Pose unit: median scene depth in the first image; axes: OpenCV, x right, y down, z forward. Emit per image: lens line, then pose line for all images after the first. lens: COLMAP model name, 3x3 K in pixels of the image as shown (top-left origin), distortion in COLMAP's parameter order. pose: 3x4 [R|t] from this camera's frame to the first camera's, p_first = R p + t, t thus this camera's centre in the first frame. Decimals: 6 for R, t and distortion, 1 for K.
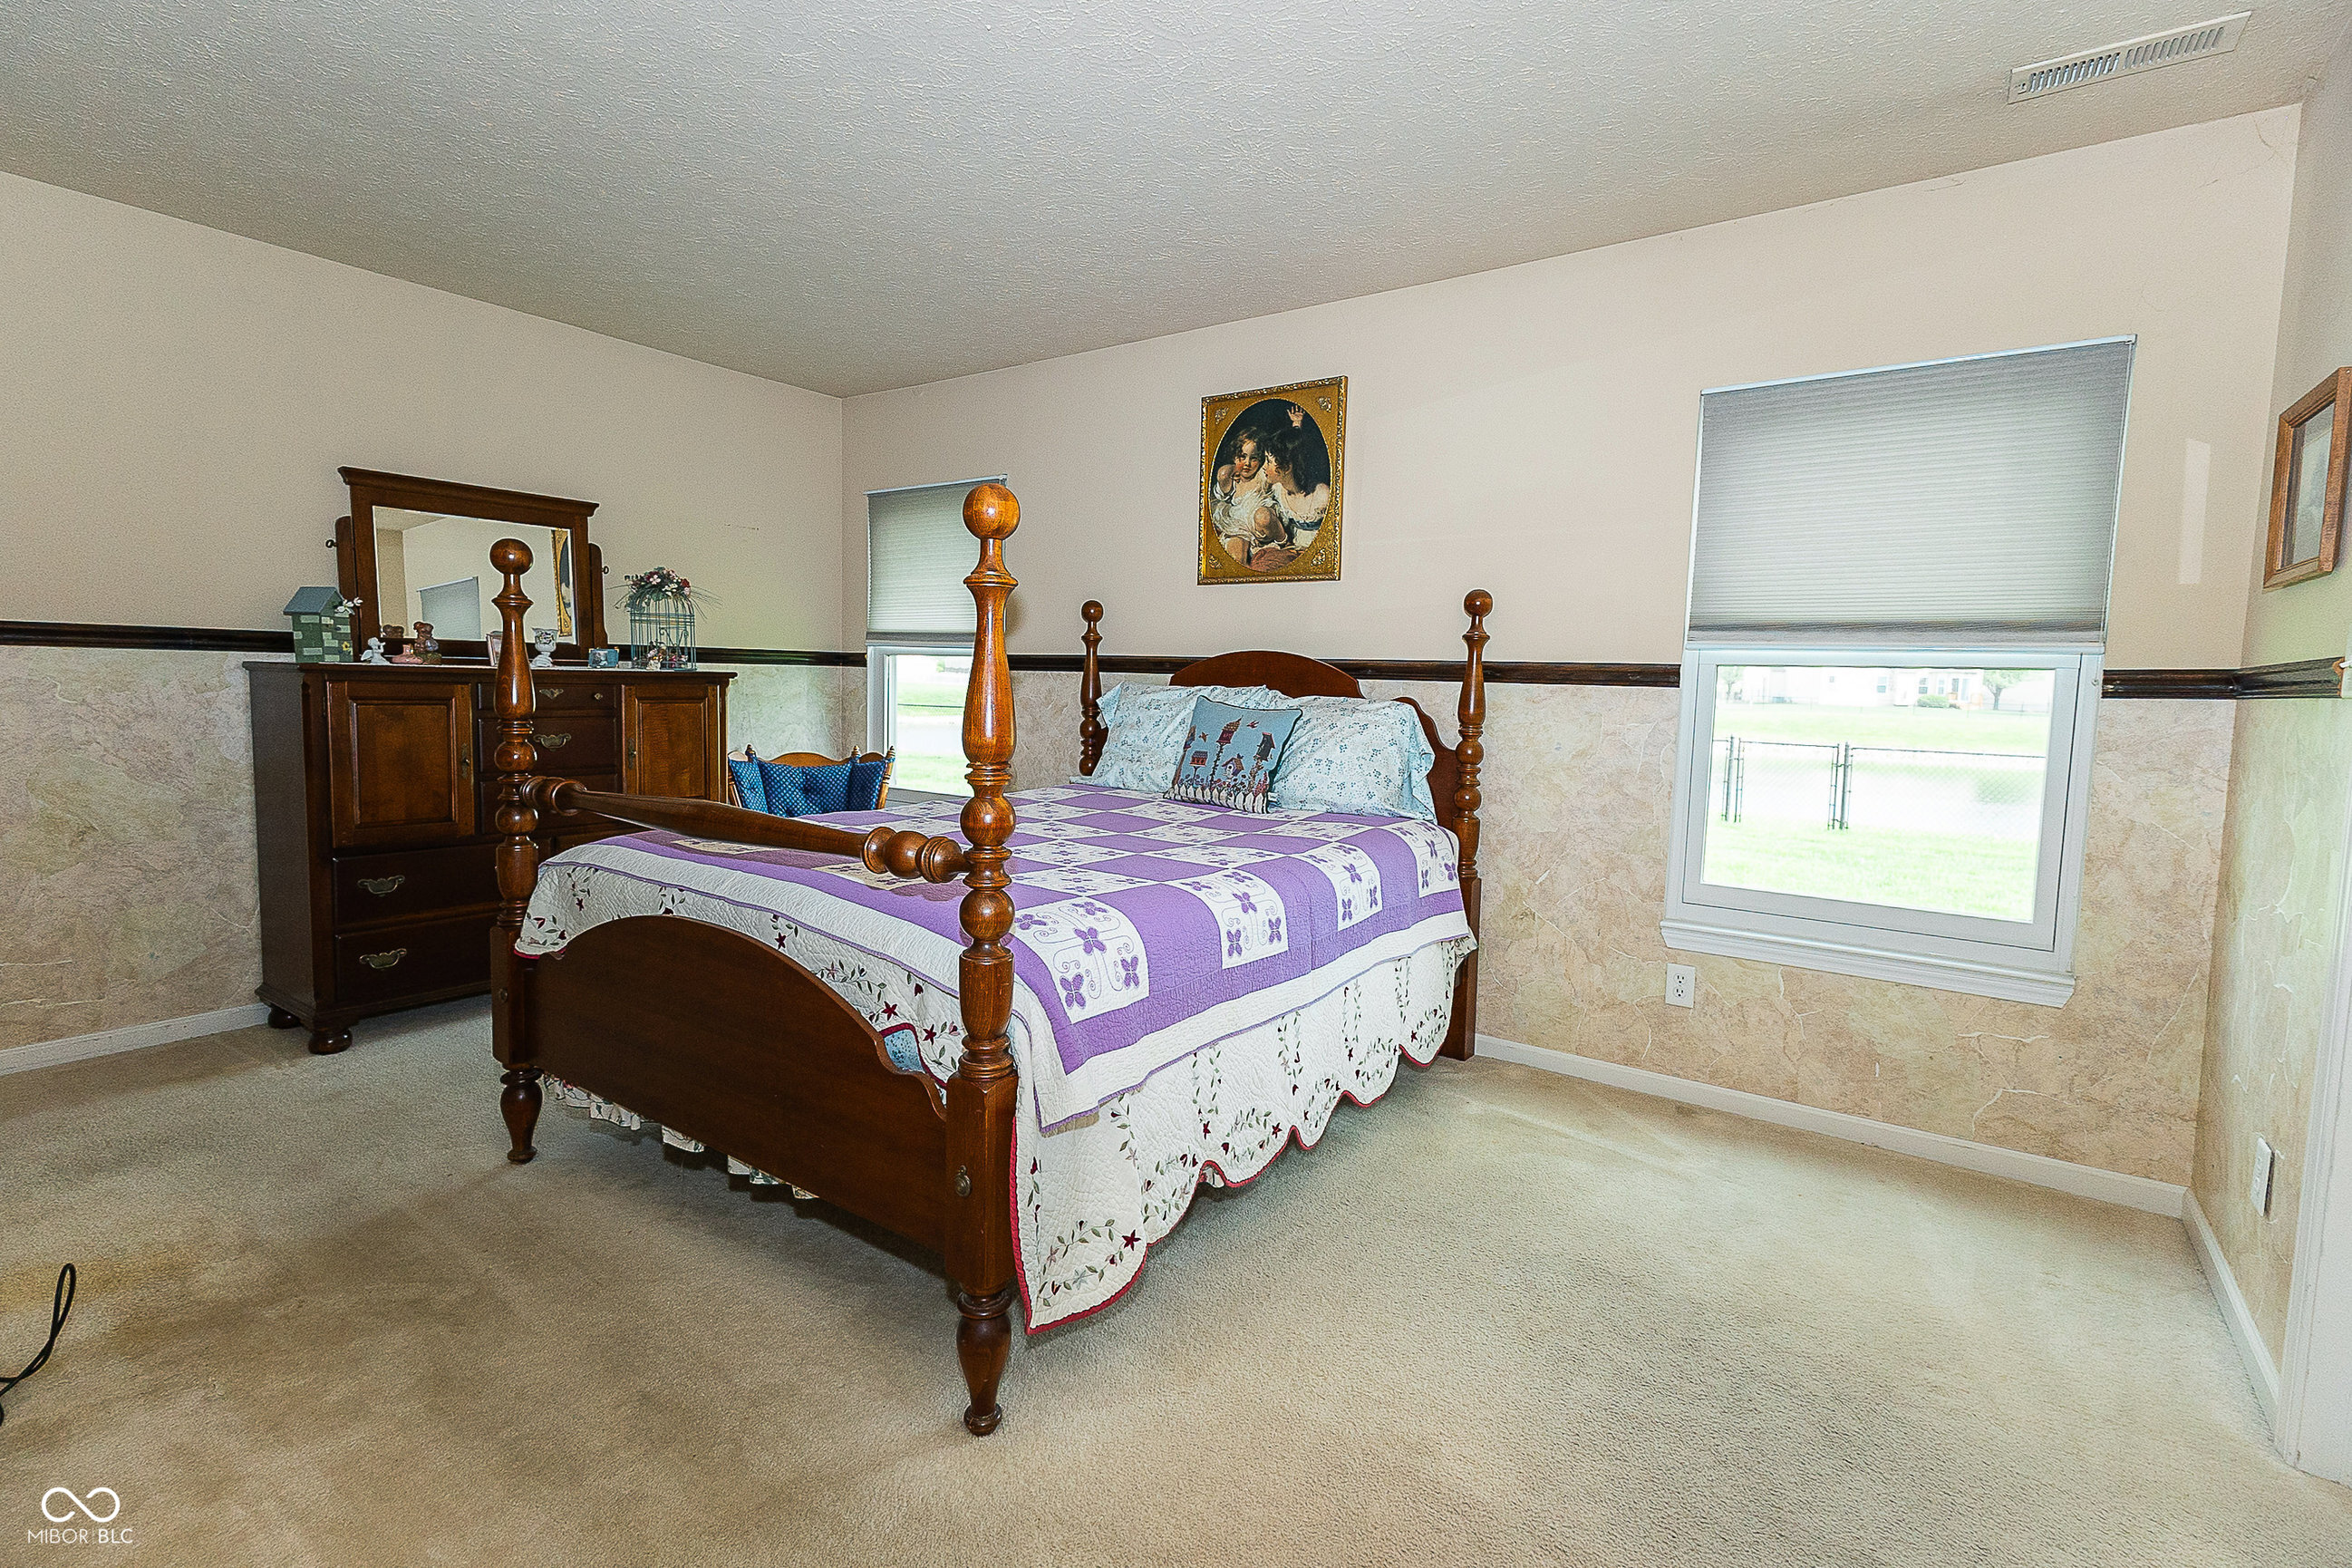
lens RADIAL K [[1088.4, 0, 1166.5], [0, 1088.4, 776.5], [0, 0, 1]] dist [0.009098, 0.000885]
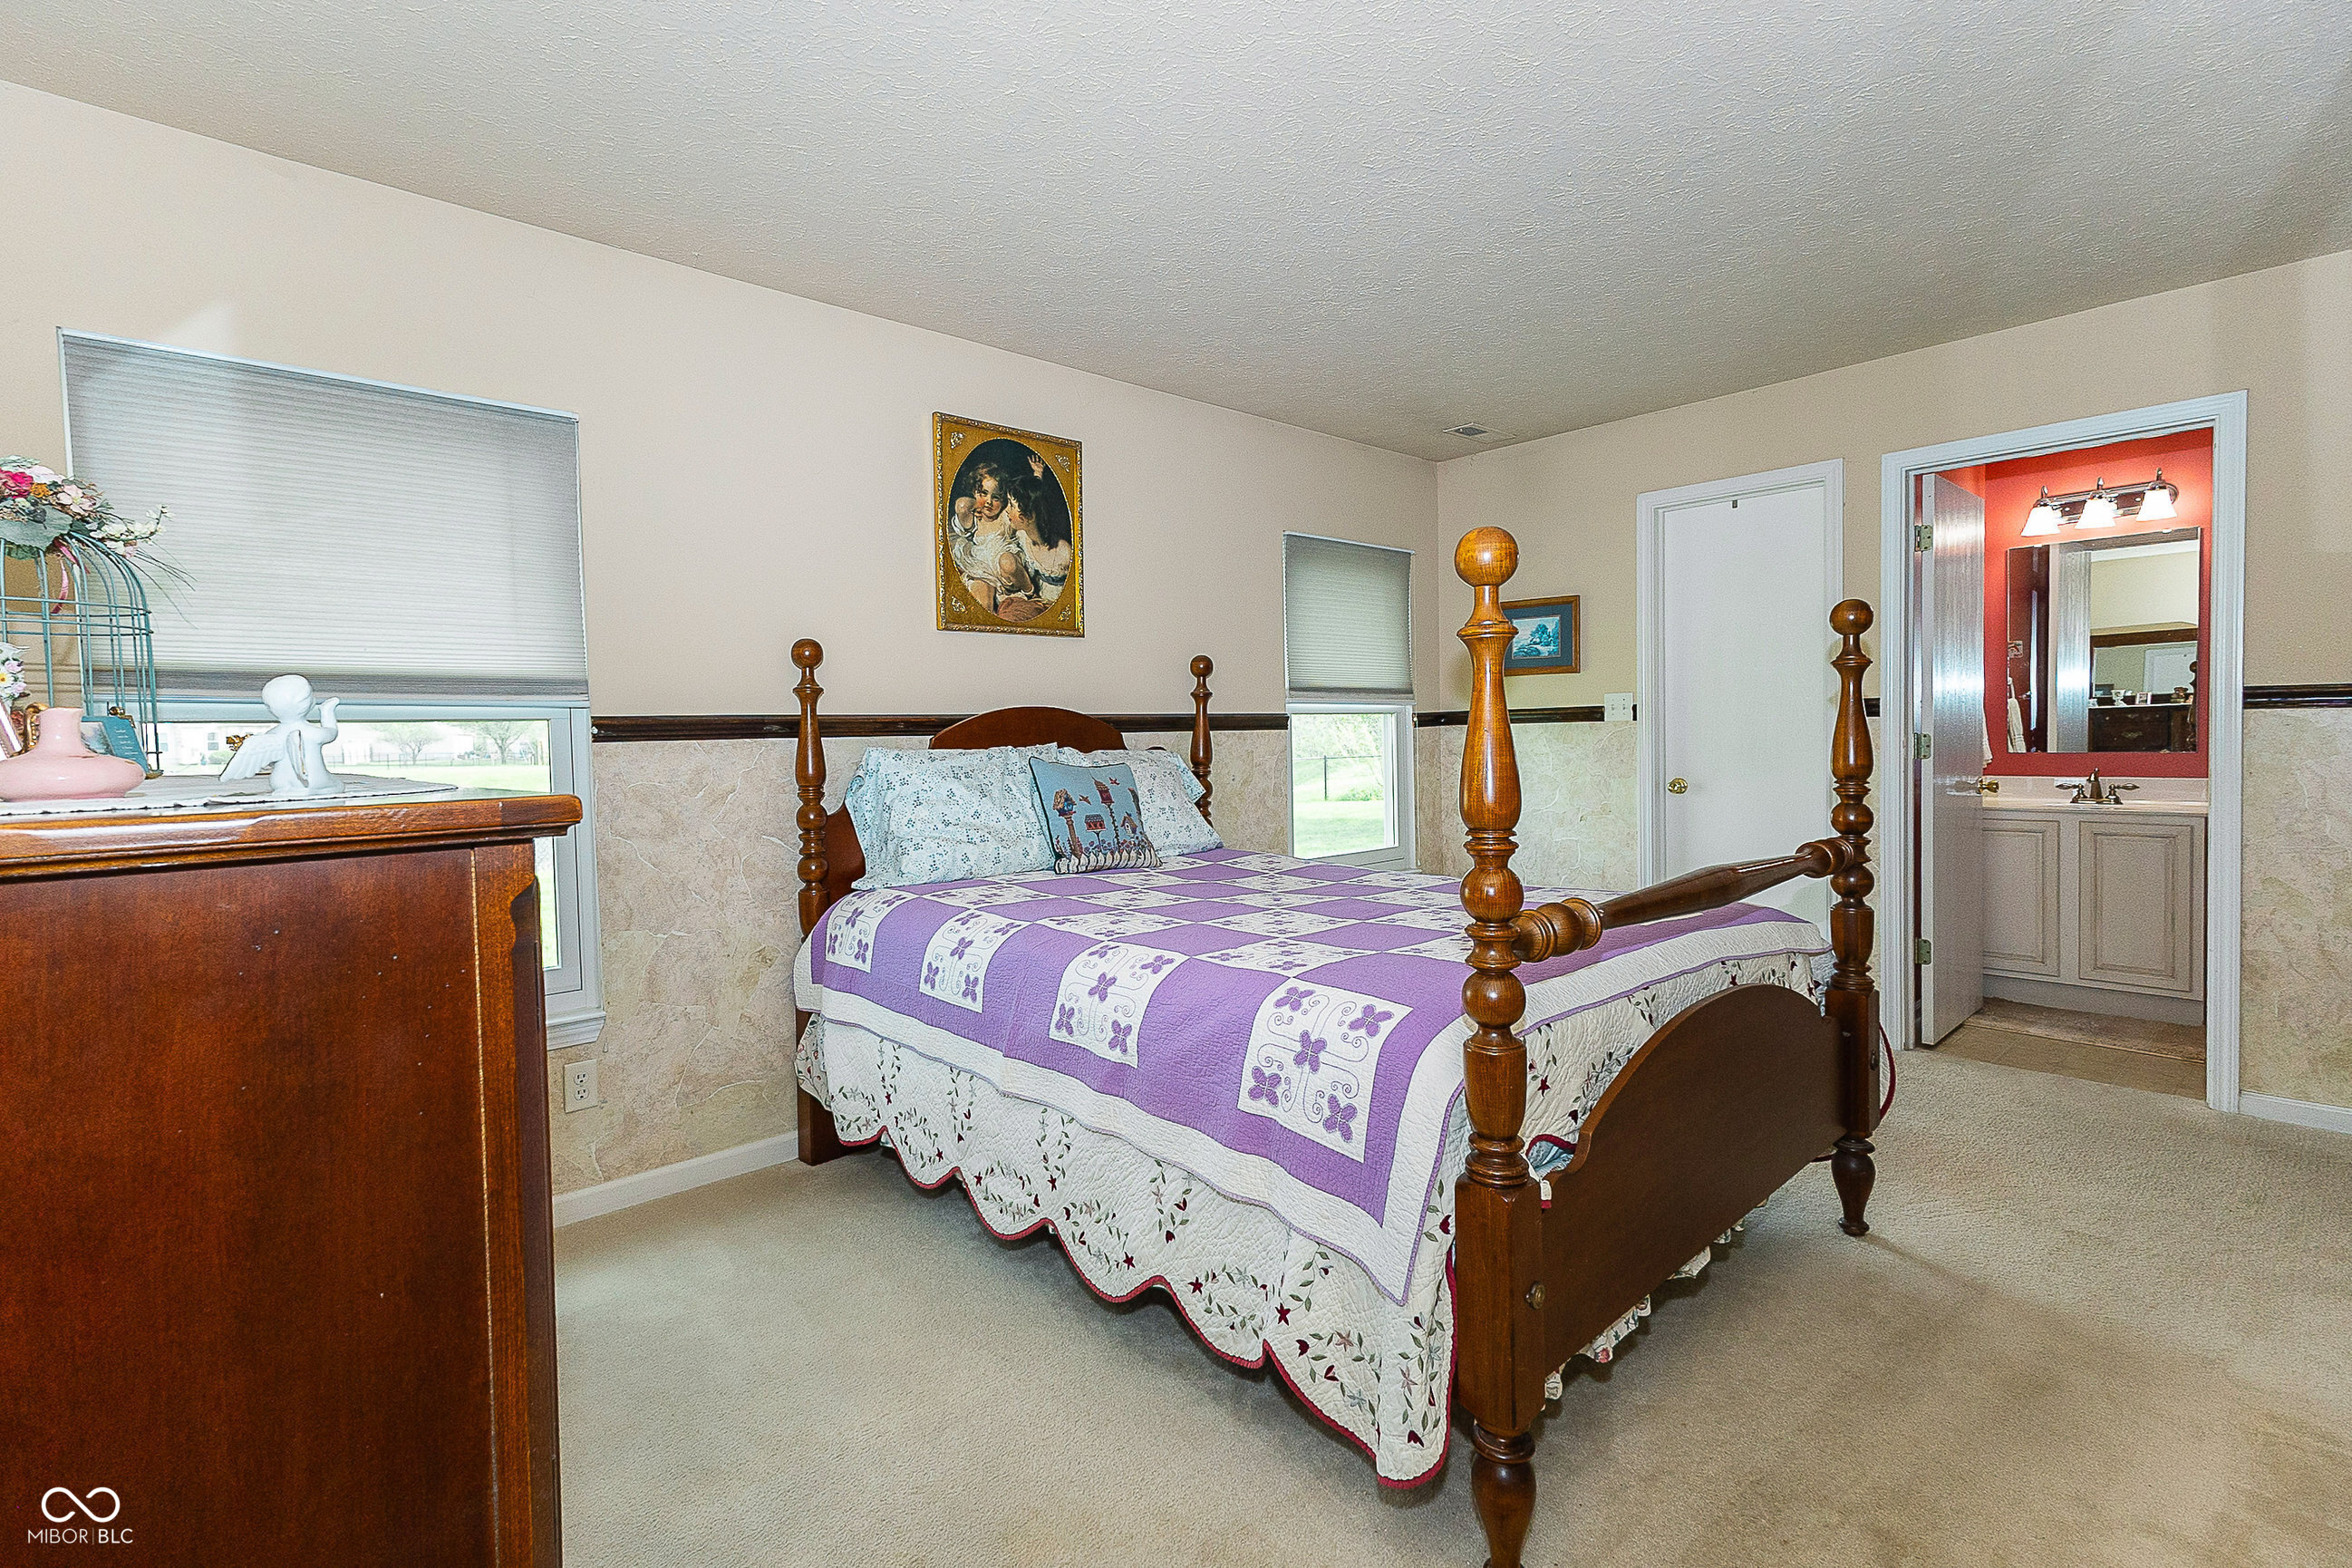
lens RADIAL K [[1088.4, 0, 1167.0], [0, 1088.4, 774.5], [0, 0, 1]] dist [0.009098, 0.000885]
pose [[0.204545, -0.068845, 0.976433, -0.809772], [0.113642, 0.992448, 0.046168, -0.087873], [-0.972238, 0.101520, 0.210824, 0.697661]]
